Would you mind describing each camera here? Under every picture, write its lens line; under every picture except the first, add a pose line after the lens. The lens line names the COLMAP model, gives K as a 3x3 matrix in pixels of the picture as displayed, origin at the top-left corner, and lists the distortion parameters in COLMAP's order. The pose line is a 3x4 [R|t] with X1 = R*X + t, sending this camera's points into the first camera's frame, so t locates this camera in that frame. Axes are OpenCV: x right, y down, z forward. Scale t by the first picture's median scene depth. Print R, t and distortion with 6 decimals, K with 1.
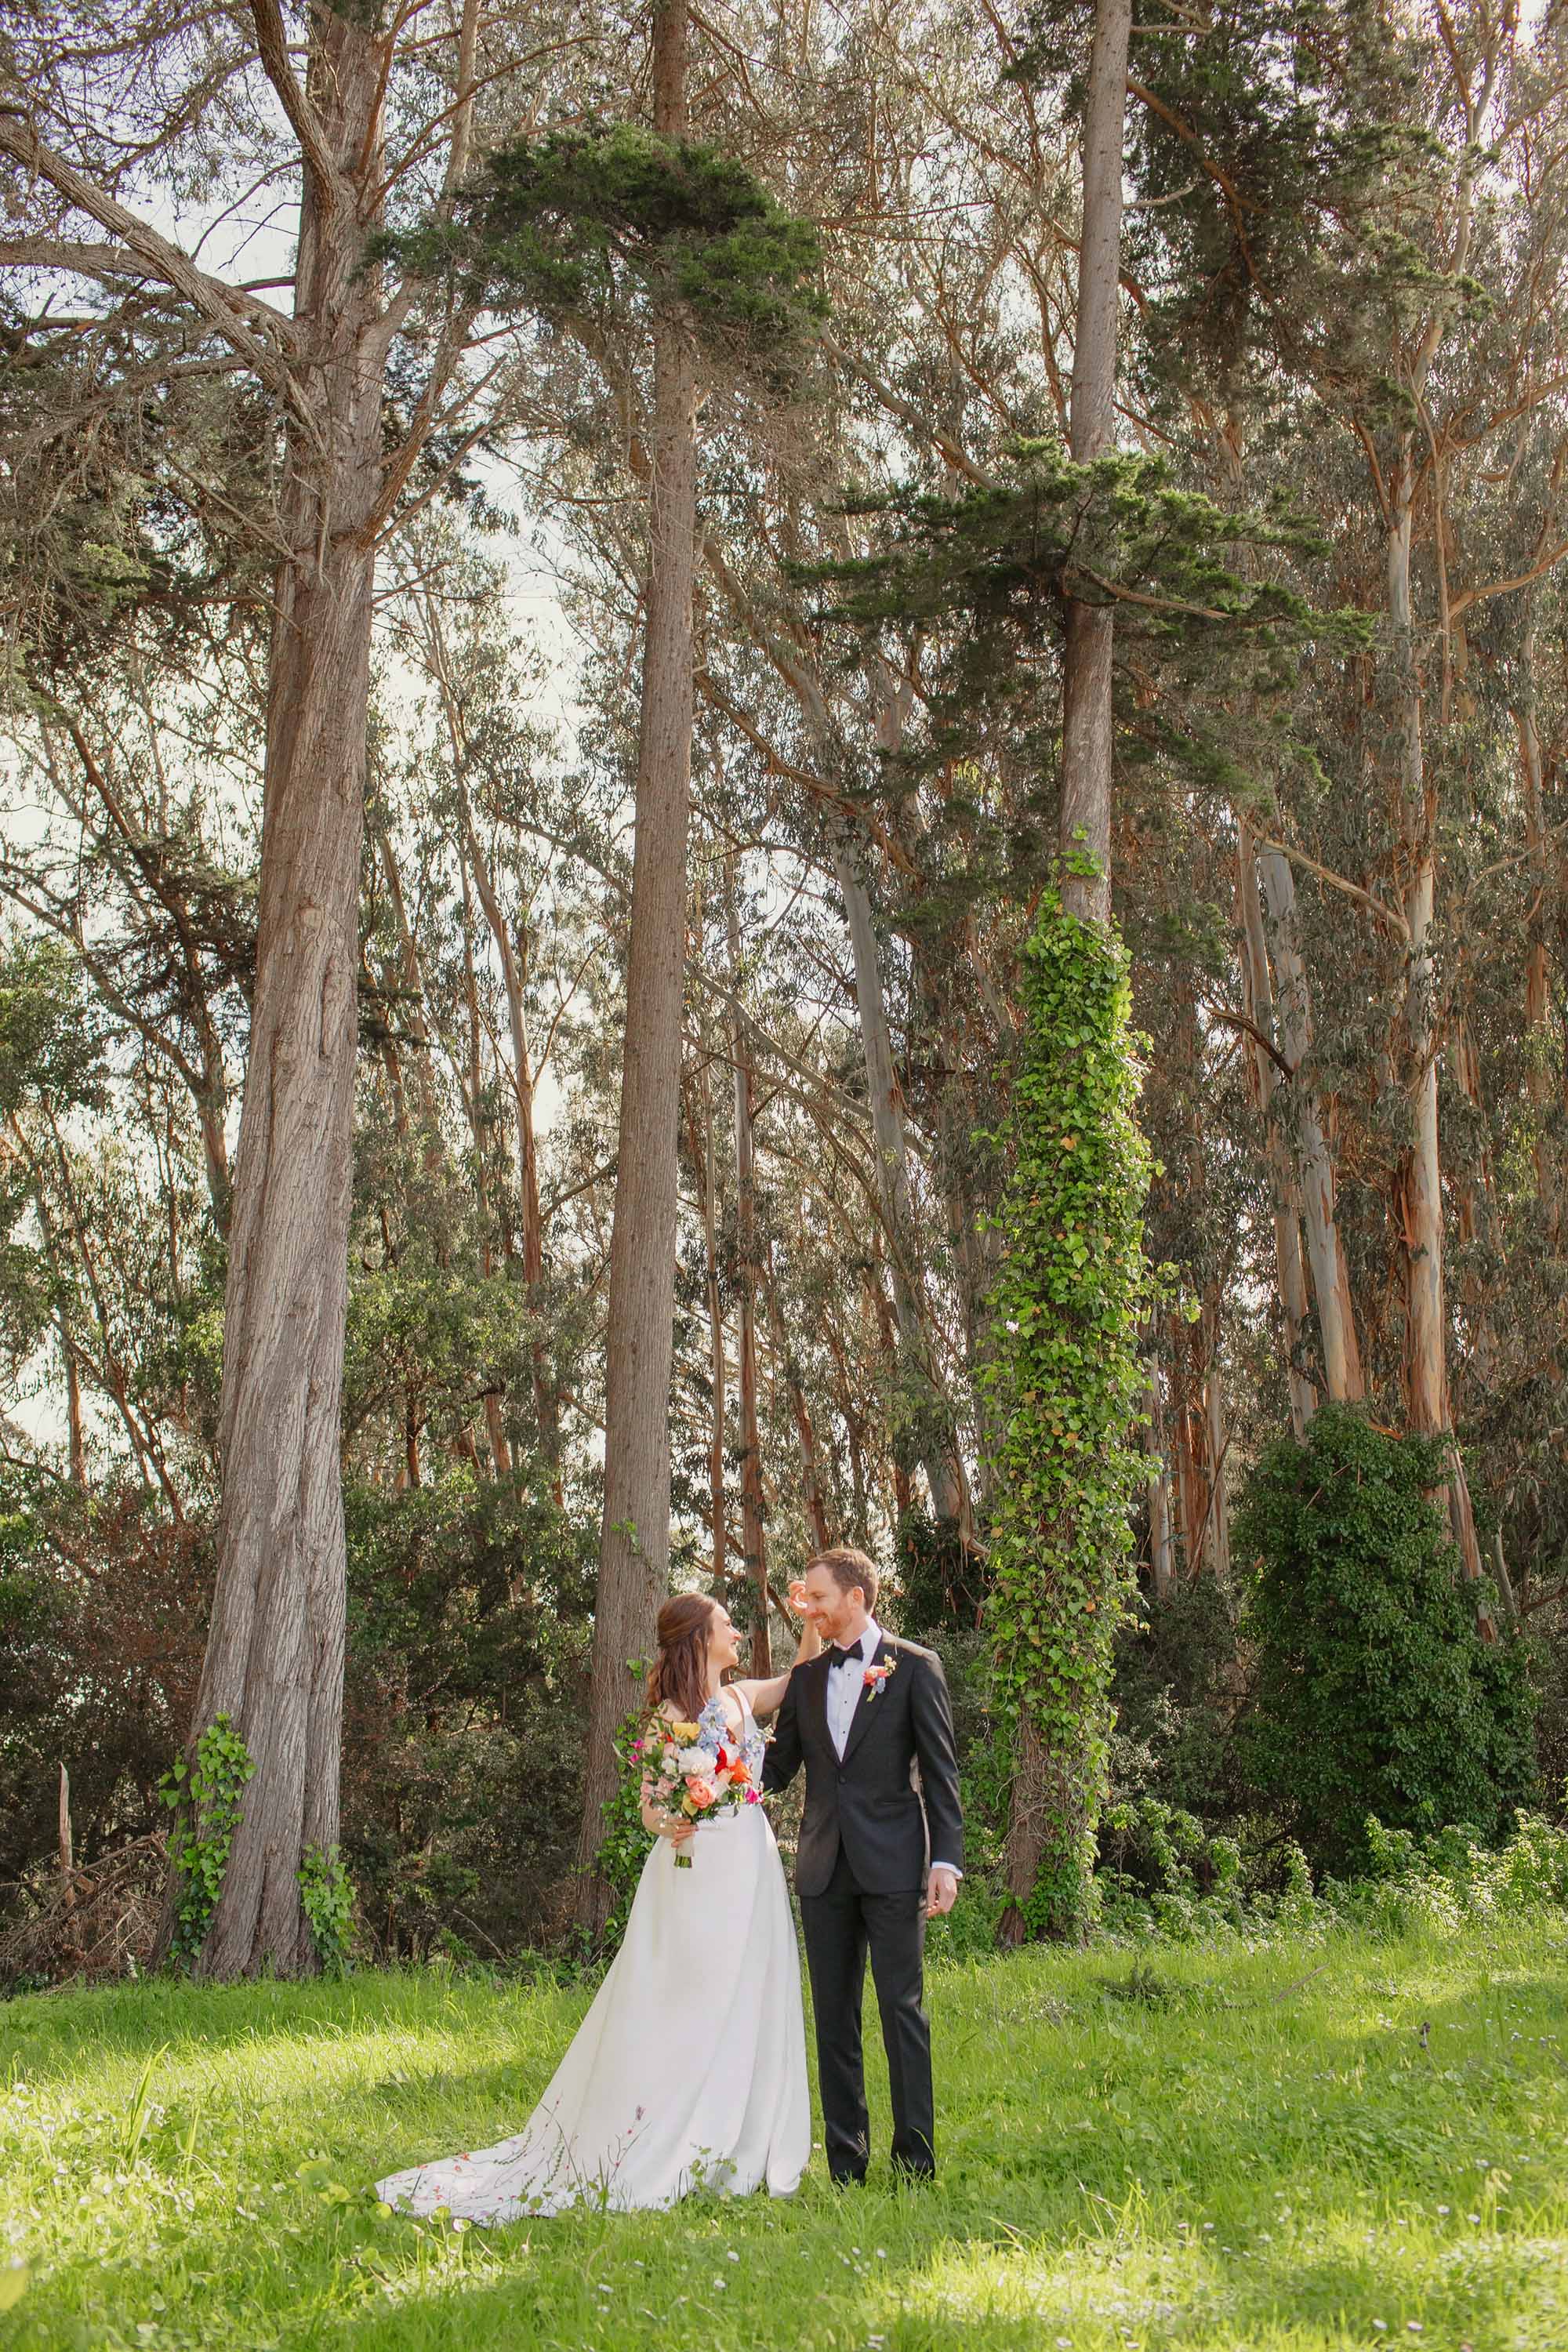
lens RADIAL K [[2256.4, 0, 796.6], [0, 2256.4, 1178.9], [0, 0, 1]] dist [-0.106878, 0.136992]
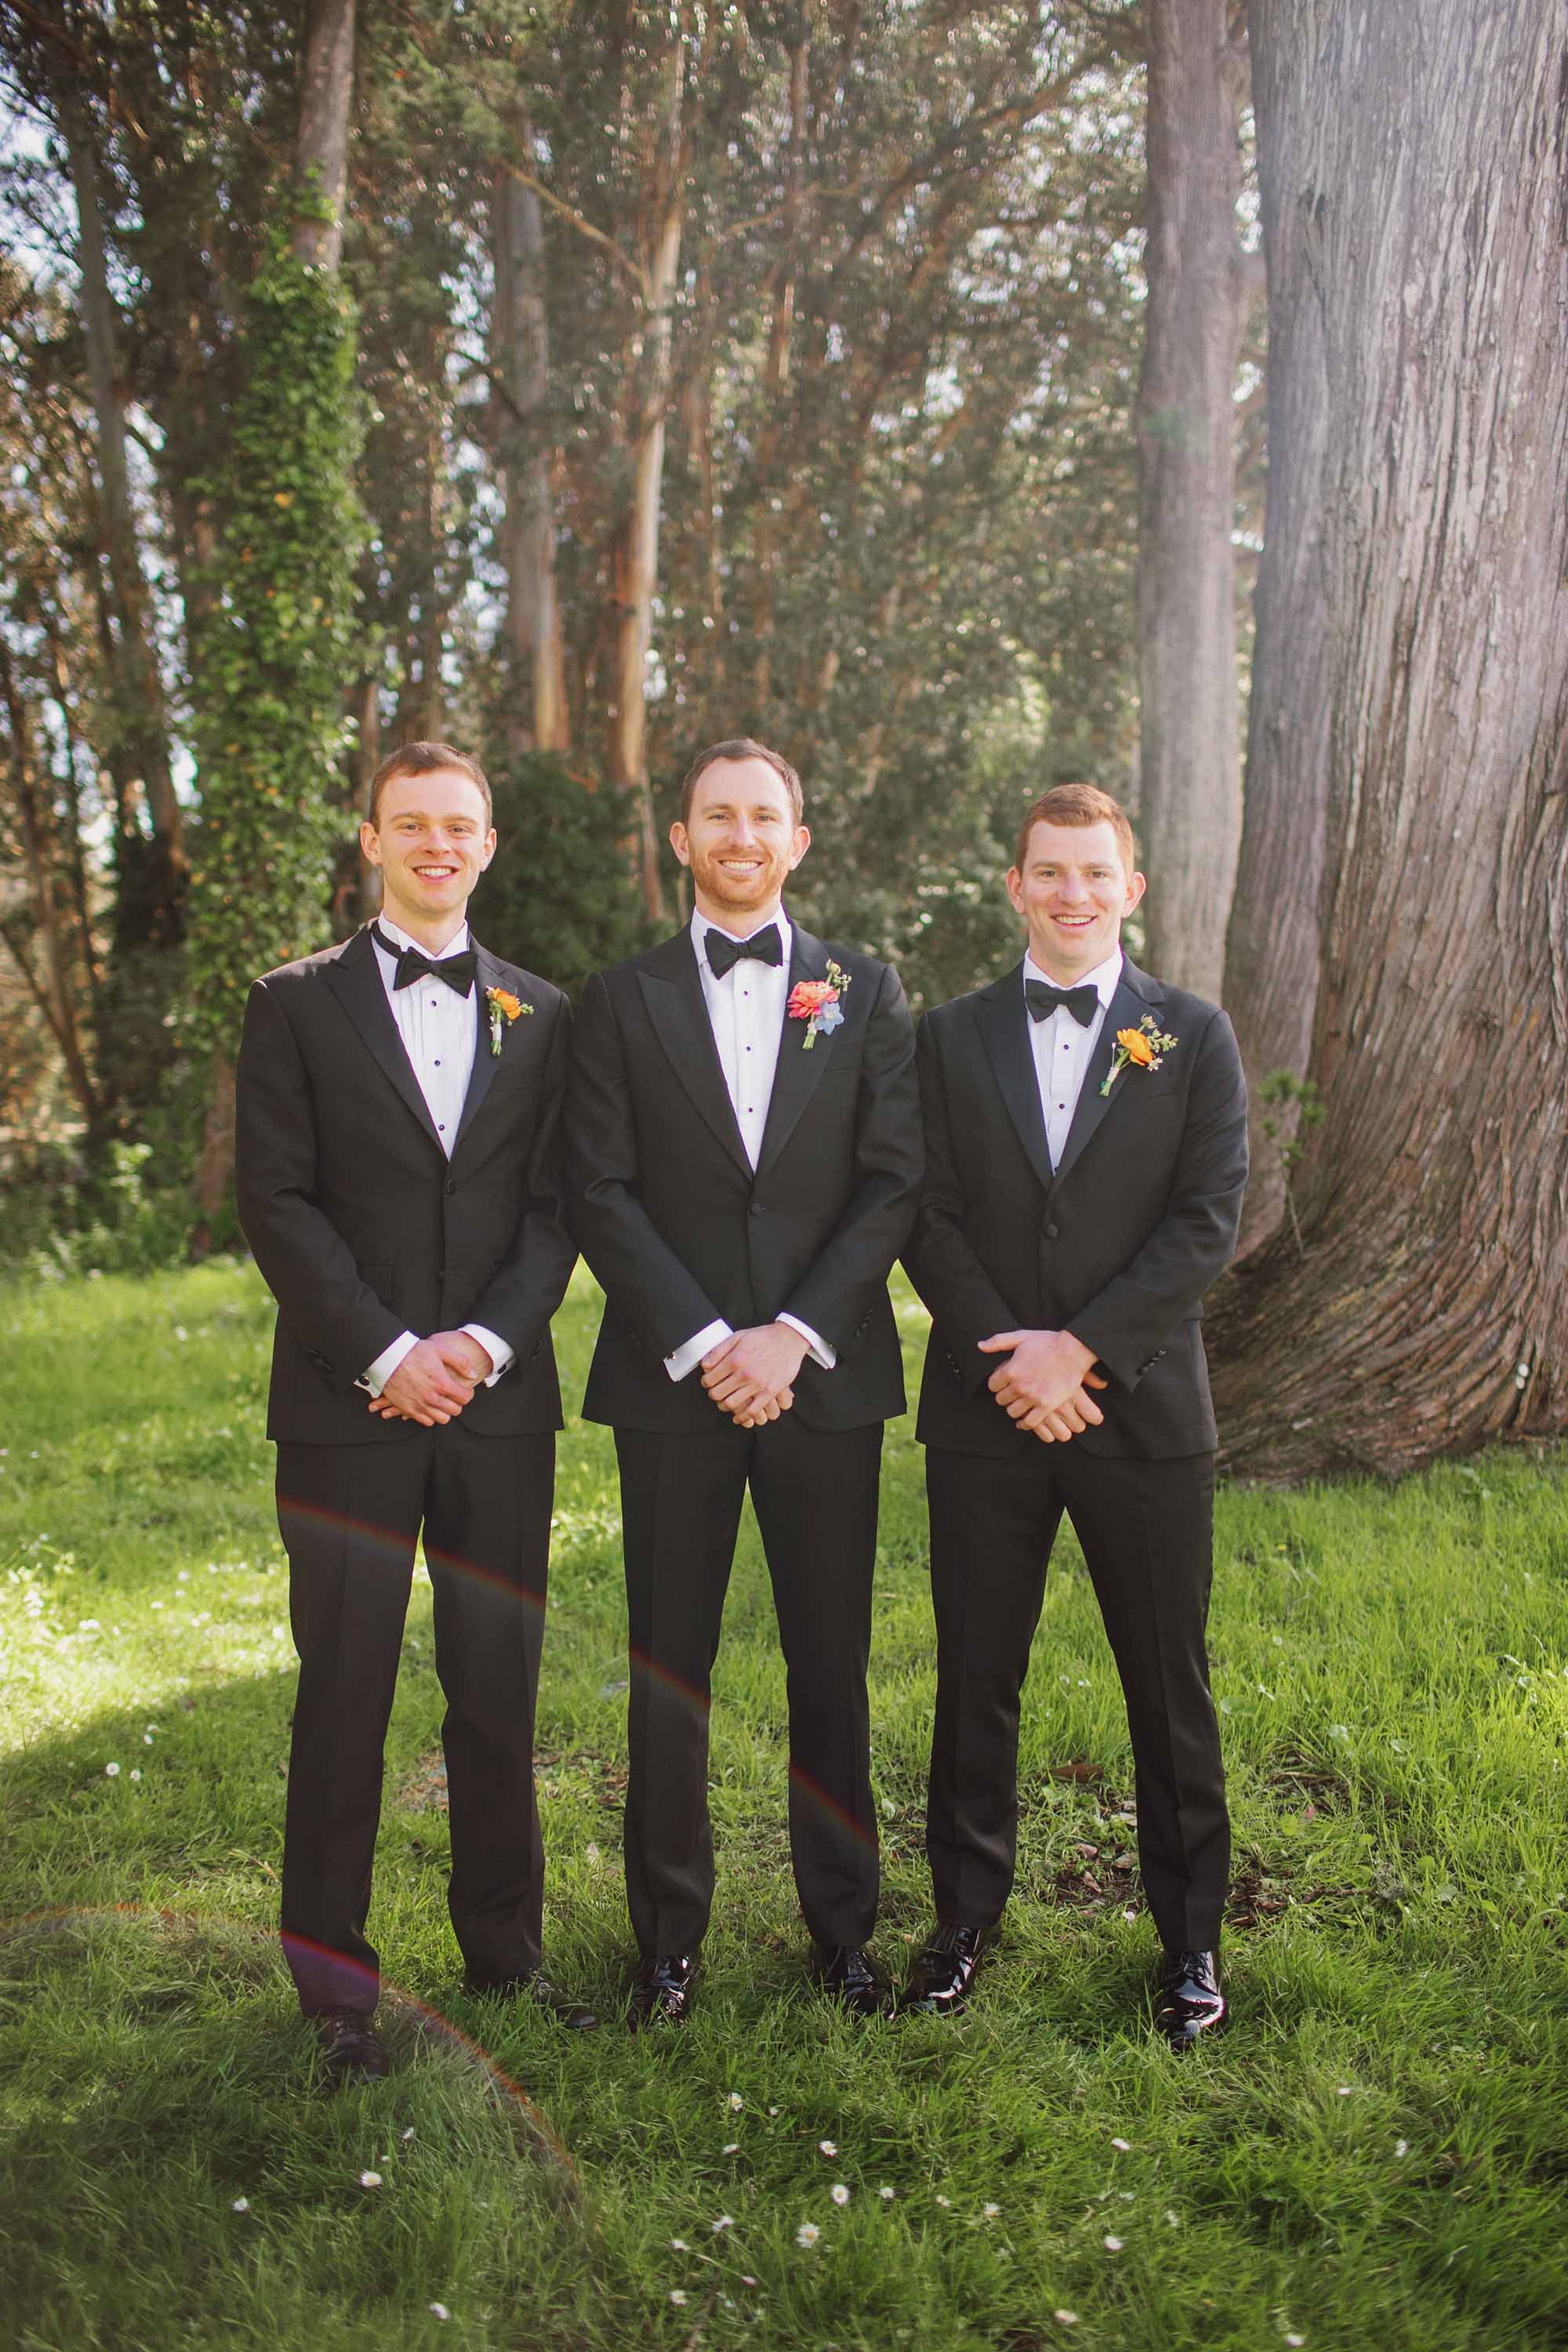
lens RADIAL K [[2258.9, 0, 796.0], [0, 2258.9, 1177.3], [0, 0, 1]] dist [-0.105380, 0.142457]
pose [[0.942659, 0.002512, 0.333747, 0.003199], [-0.104324, 0.952084, 0.287495, -0.037409], [-0.317033, -0.305828, 0.897753, -0.068054]]
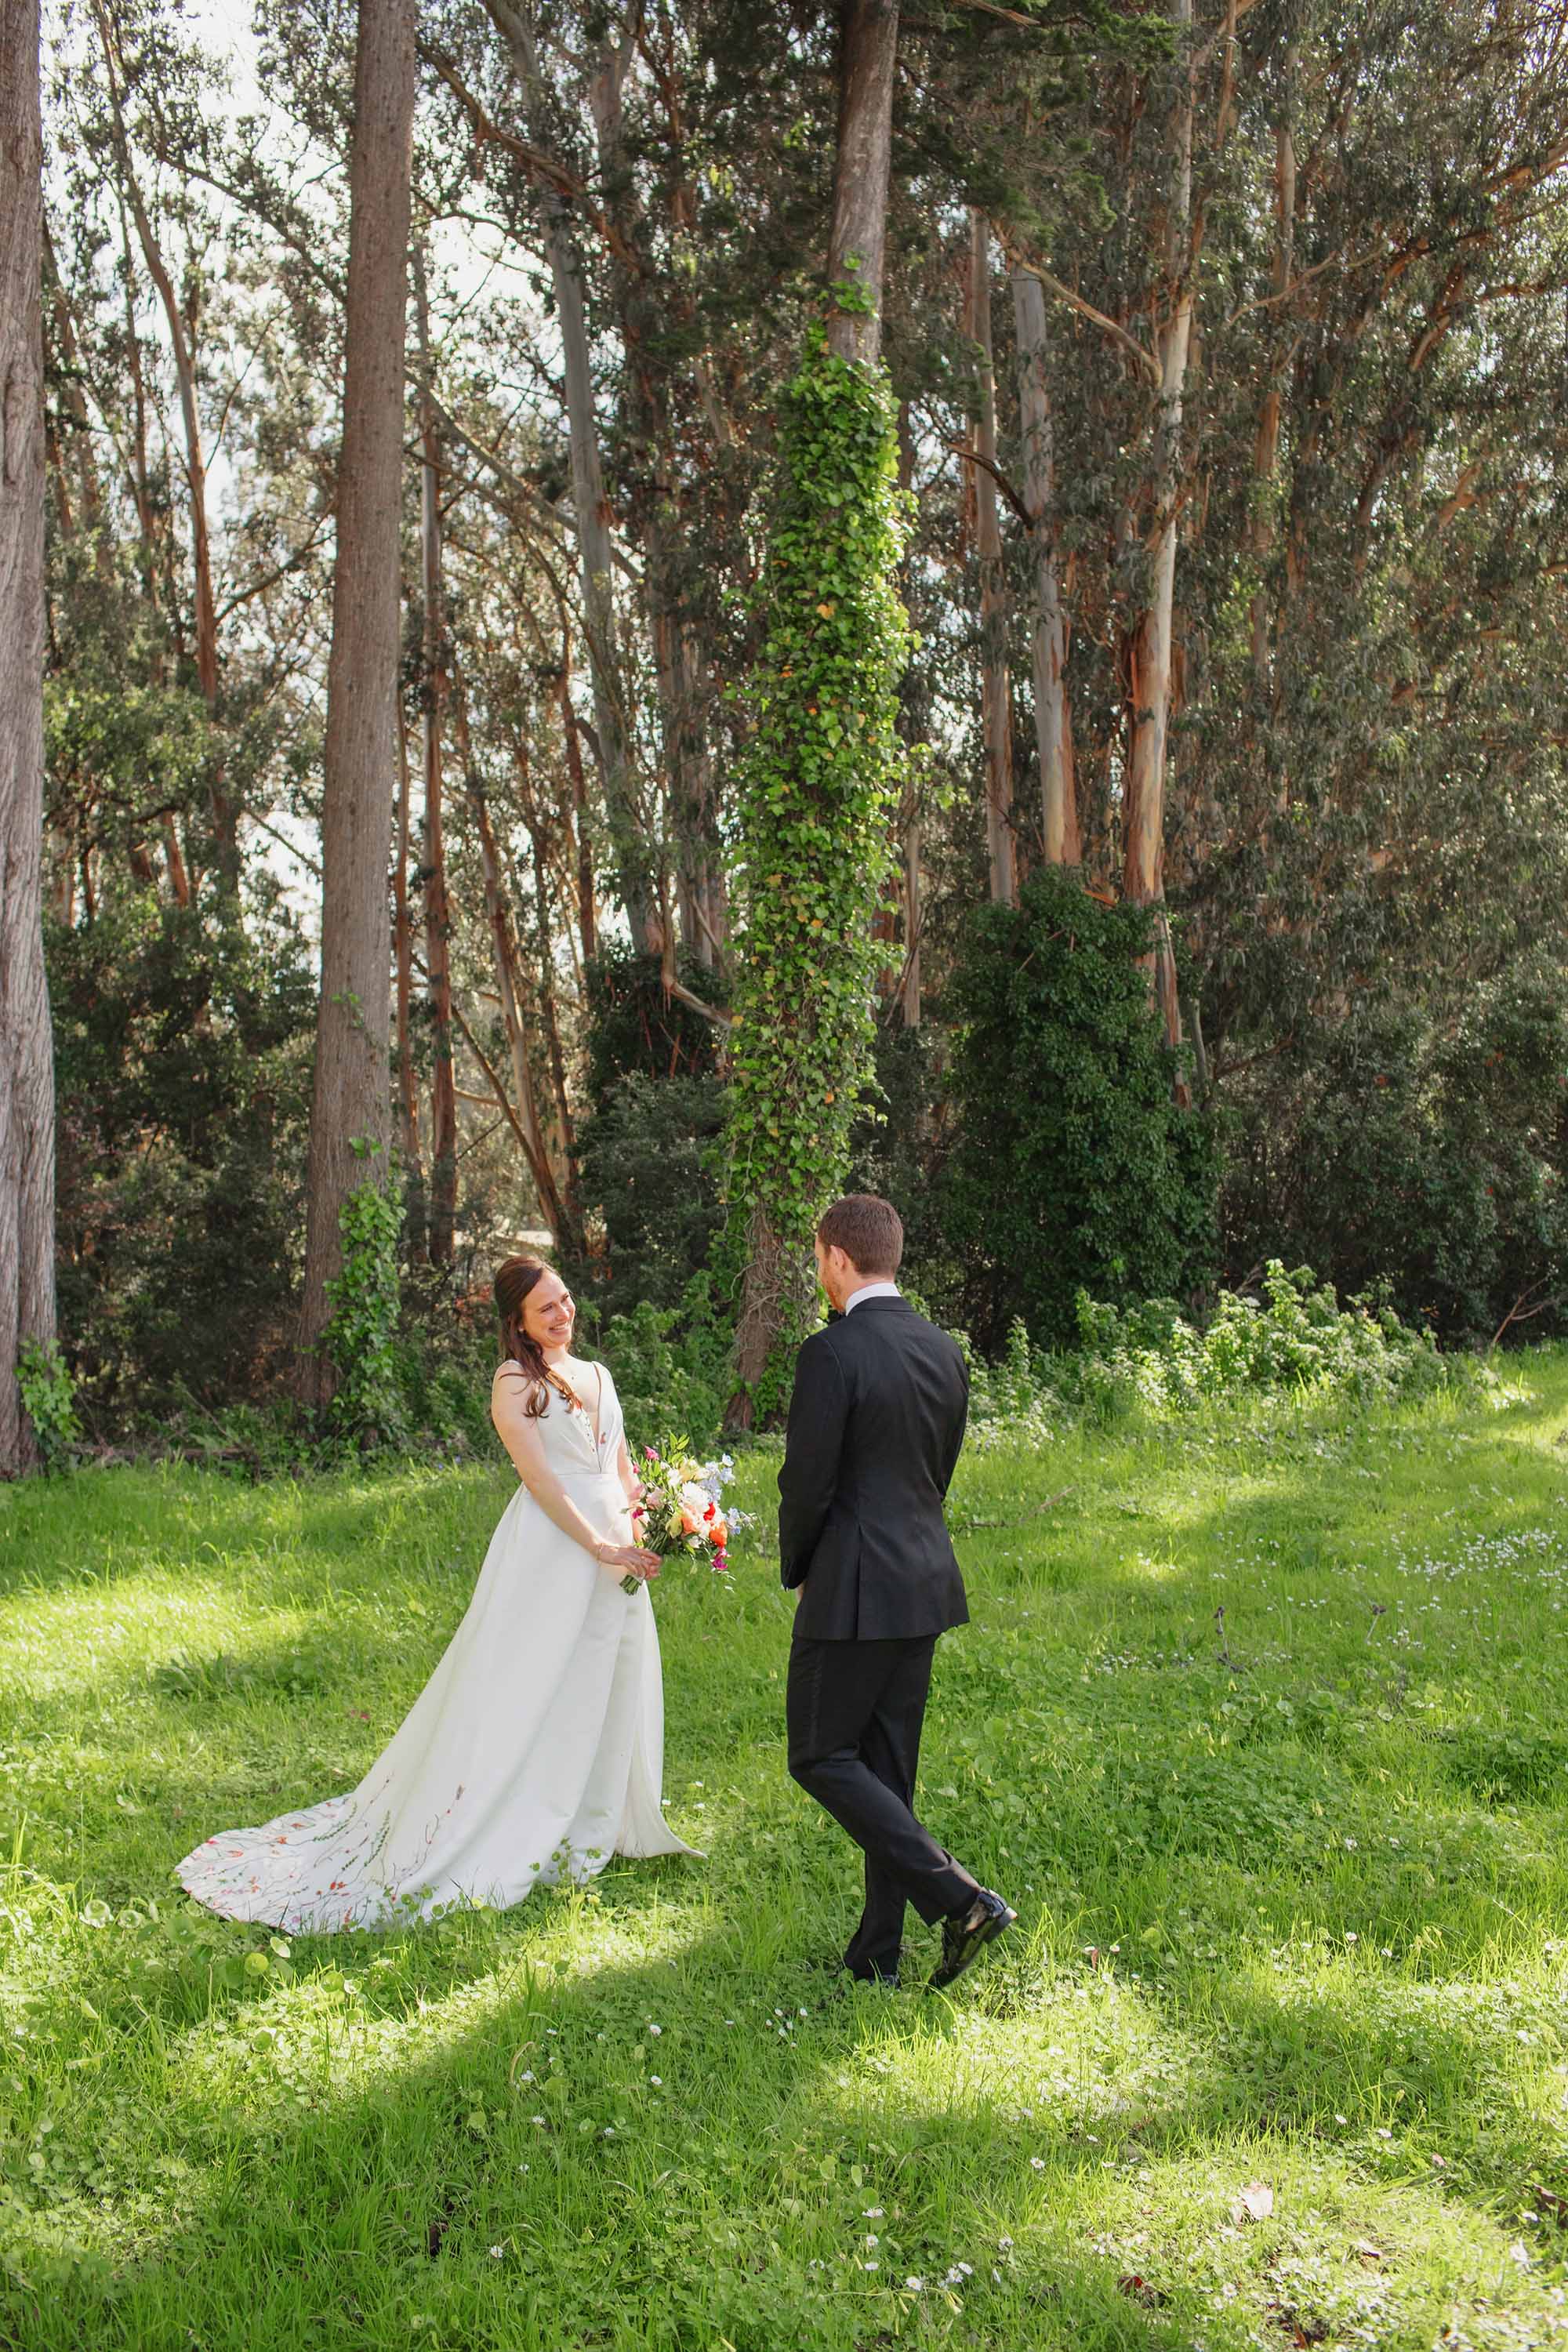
lens RADIAL K [[2258.9, 0, 796.0], [0, 2258.9, 1177.3], [0, 0, 1]] dist [-0.105380, 0.142457]
pose [[0.988722, 0.011251, 0.149337, -0.028196], [-0.050119, 0.964534, 0.259156, -0.029187], [-0.141125, -0.263718, 0.954220, 0.041947]]
